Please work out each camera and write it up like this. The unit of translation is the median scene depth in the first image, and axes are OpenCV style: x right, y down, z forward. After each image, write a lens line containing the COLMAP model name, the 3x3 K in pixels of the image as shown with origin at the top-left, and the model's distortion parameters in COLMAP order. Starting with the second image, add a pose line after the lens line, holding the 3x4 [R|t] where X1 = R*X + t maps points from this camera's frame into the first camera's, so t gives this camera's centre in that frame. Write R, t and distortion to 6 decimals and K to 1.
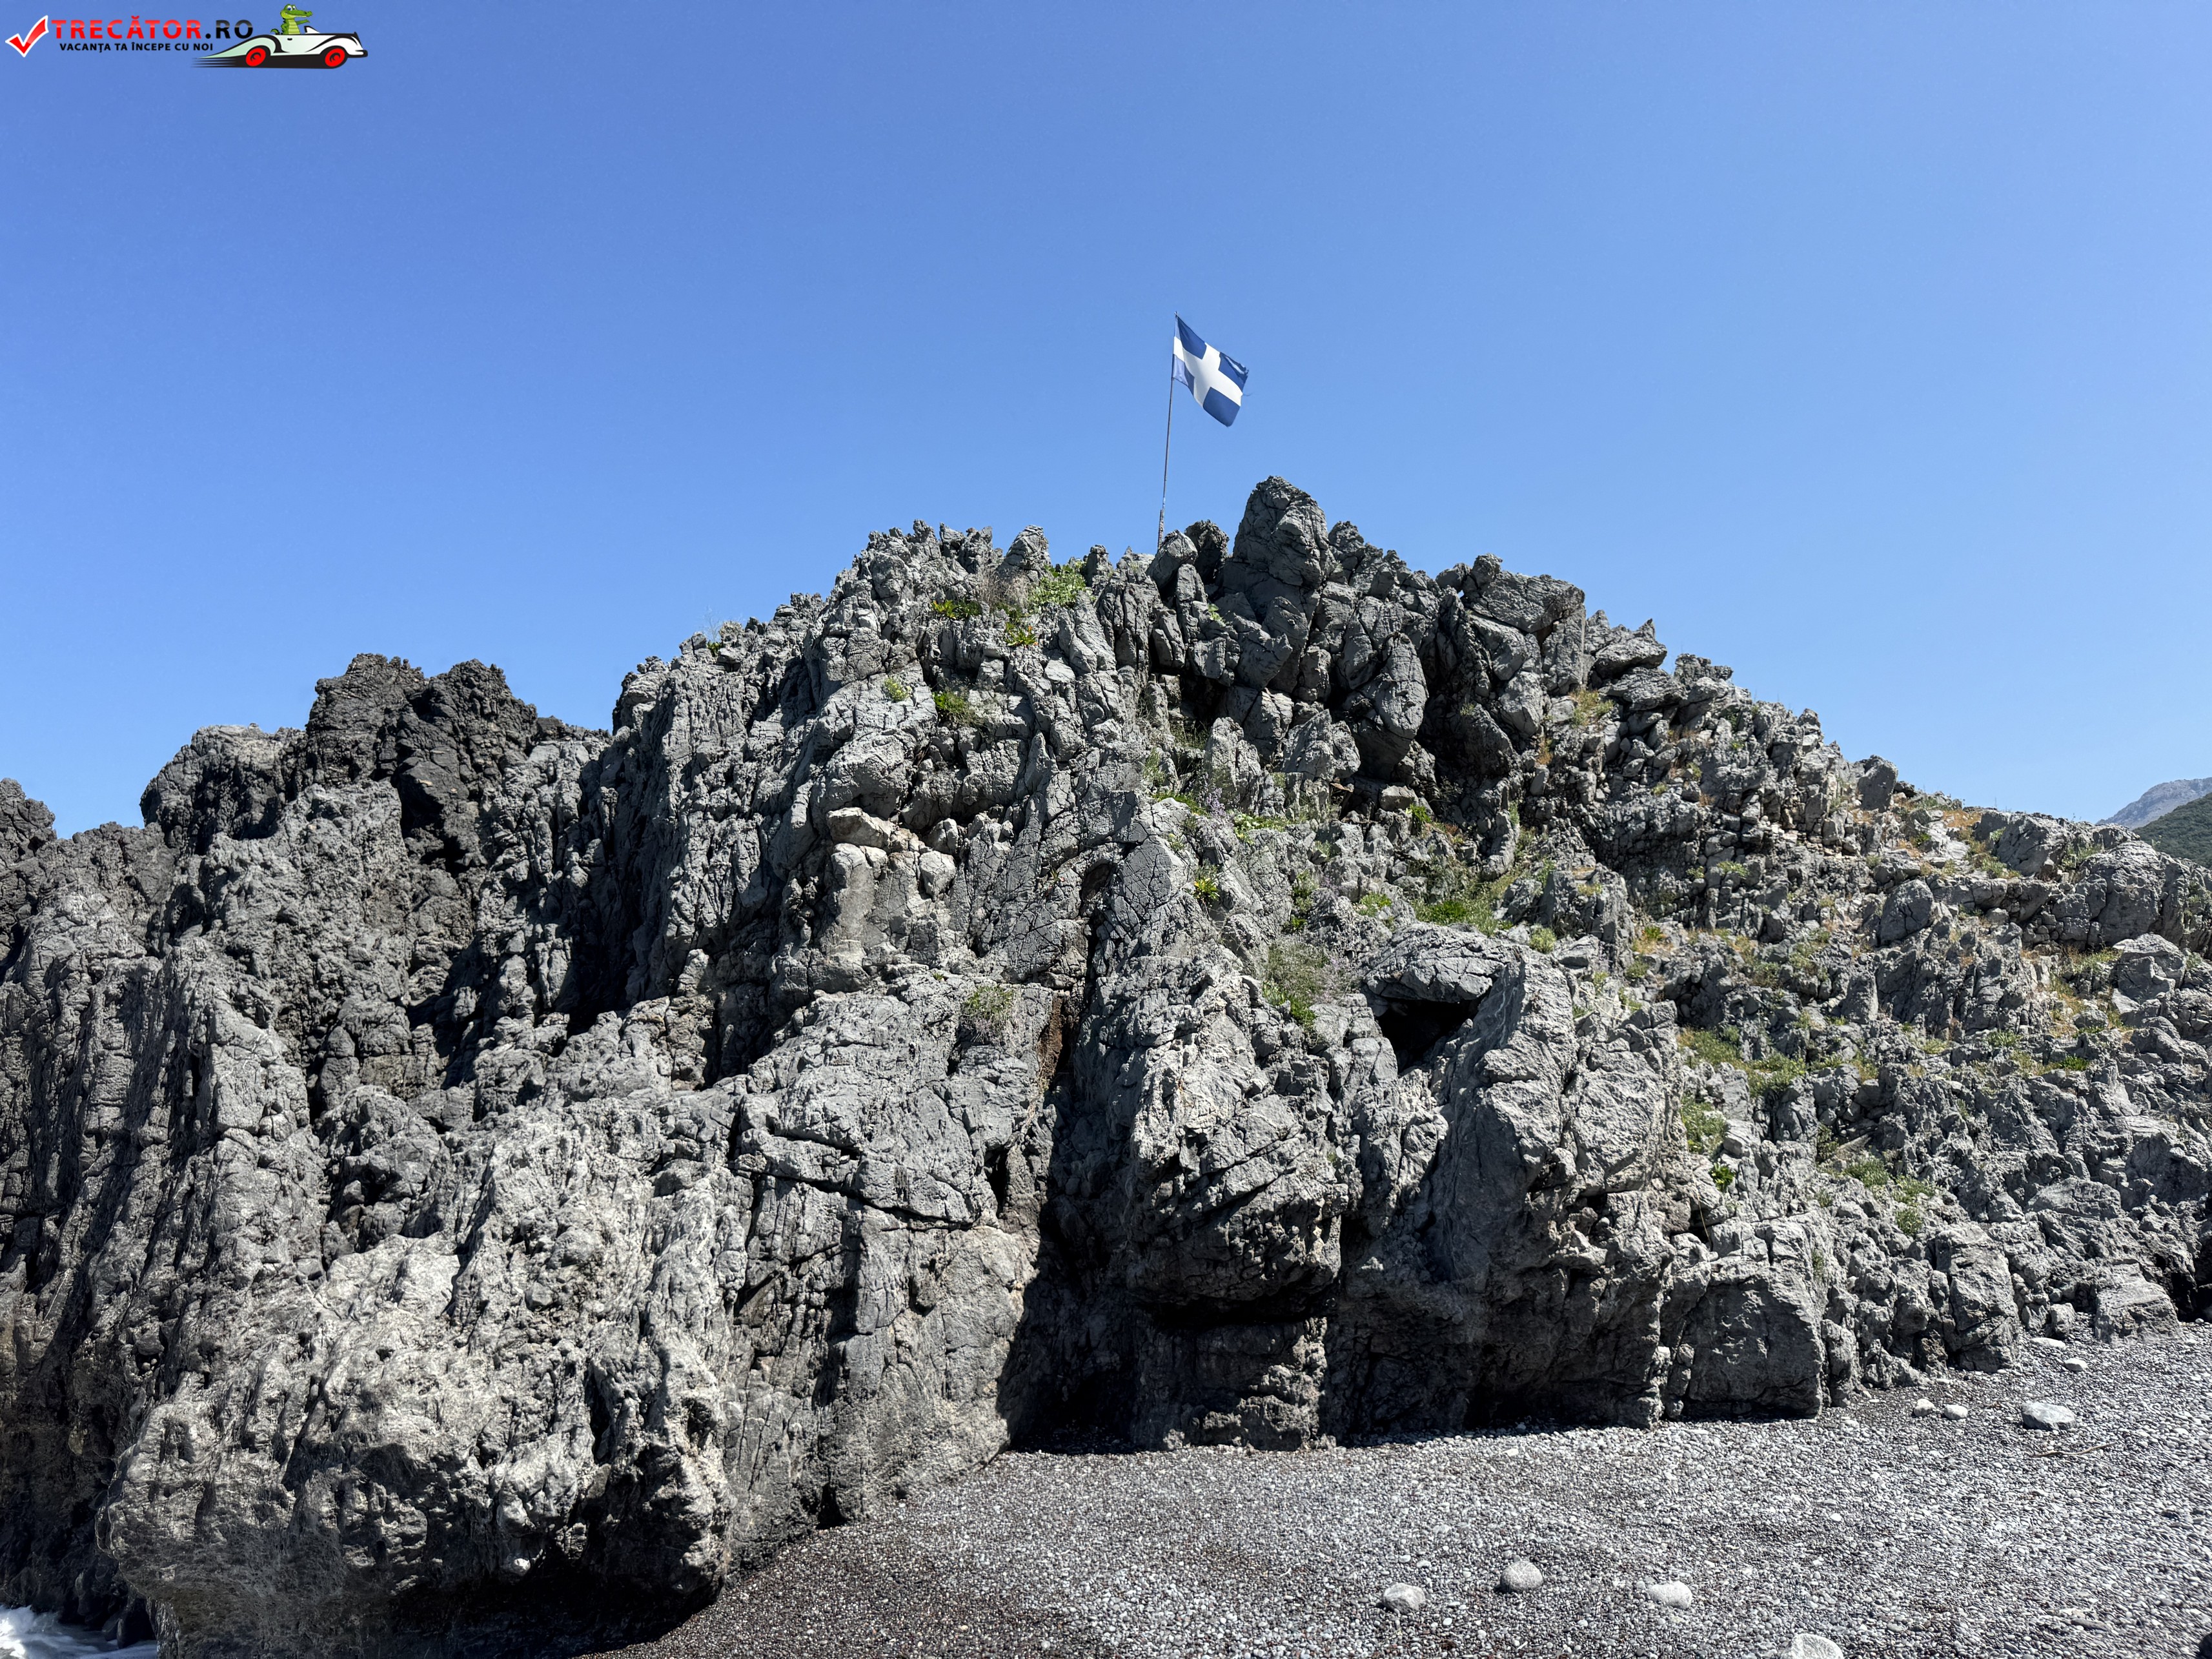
lens RADIAL K [[1564.1, 0, 1127.6], [0, 1564.1, 822.3], [0, 0, 1]] dist [0.054559, -0.074043]
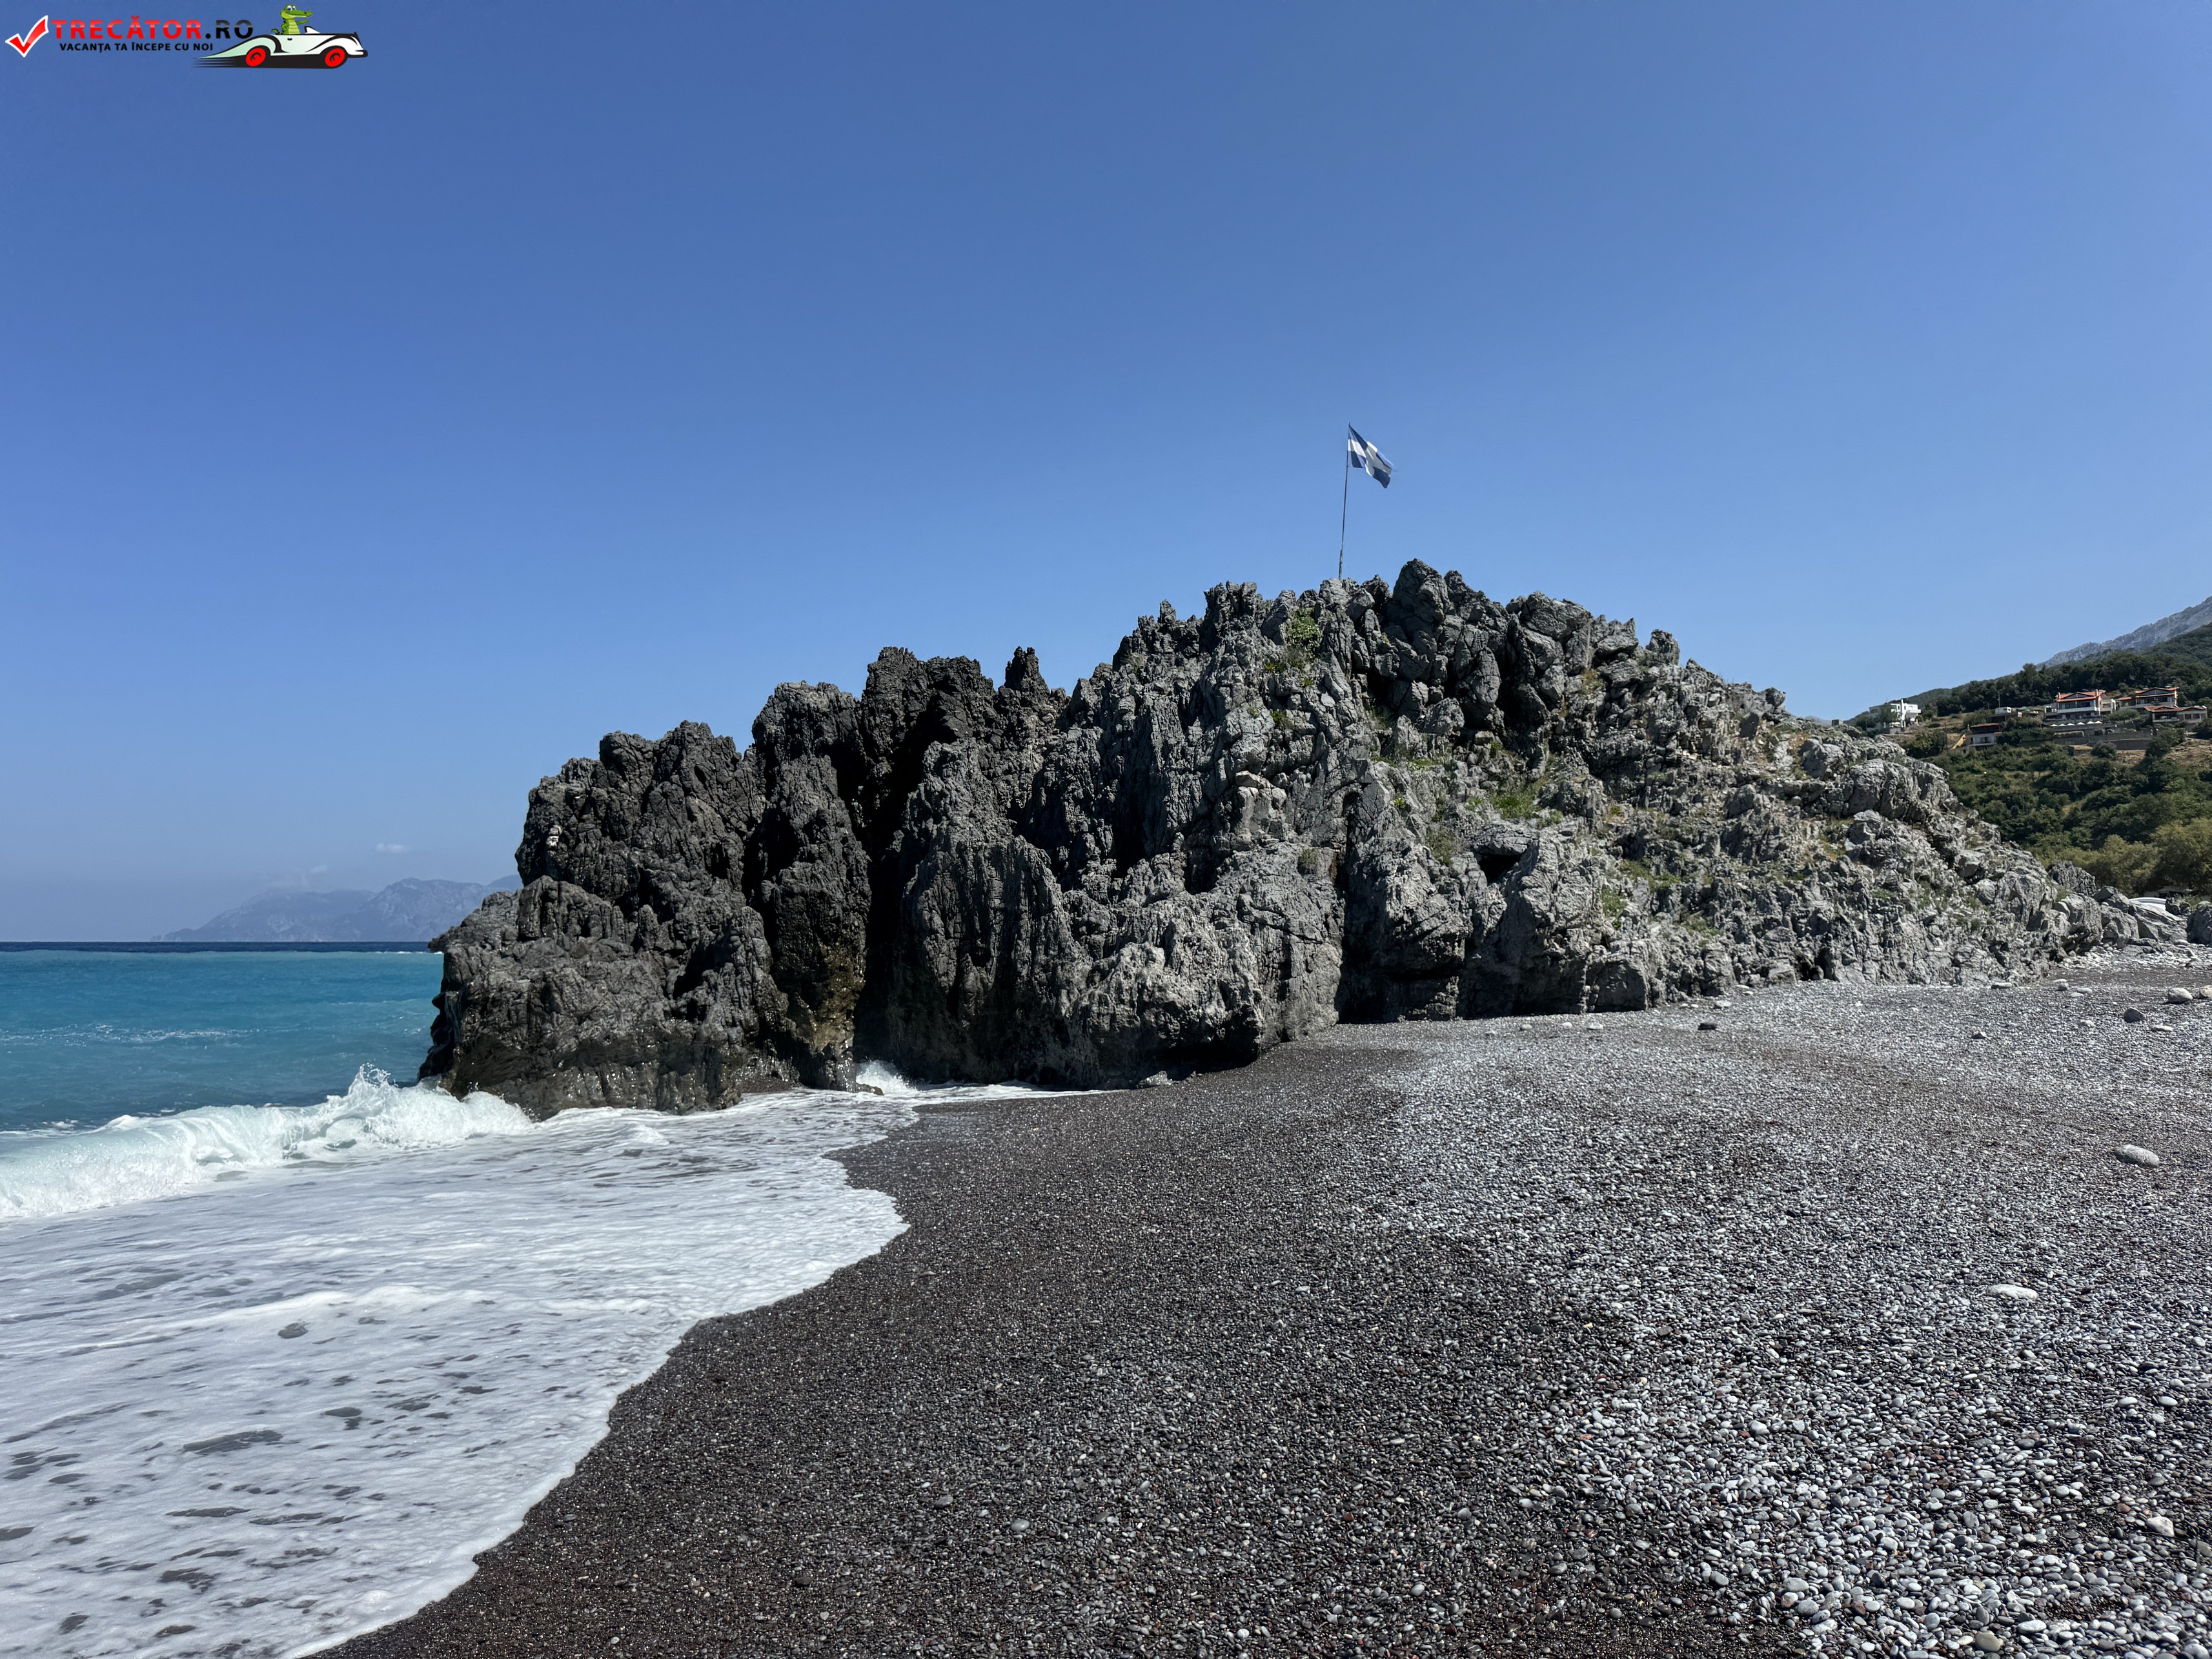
lens RADIAL K [[1564.1, 0, 1088.6], [0, 1564.1, 825.0], [0, 0, 1]] dist [0.054559, -0.074043]
pose [[0.998098, -0.006848, -0.061267, -0.250234], [0.014739, 0.991497, 0.129293, -0.217492], [0.059861, -0.129950, 0.989712, -1.221046]]
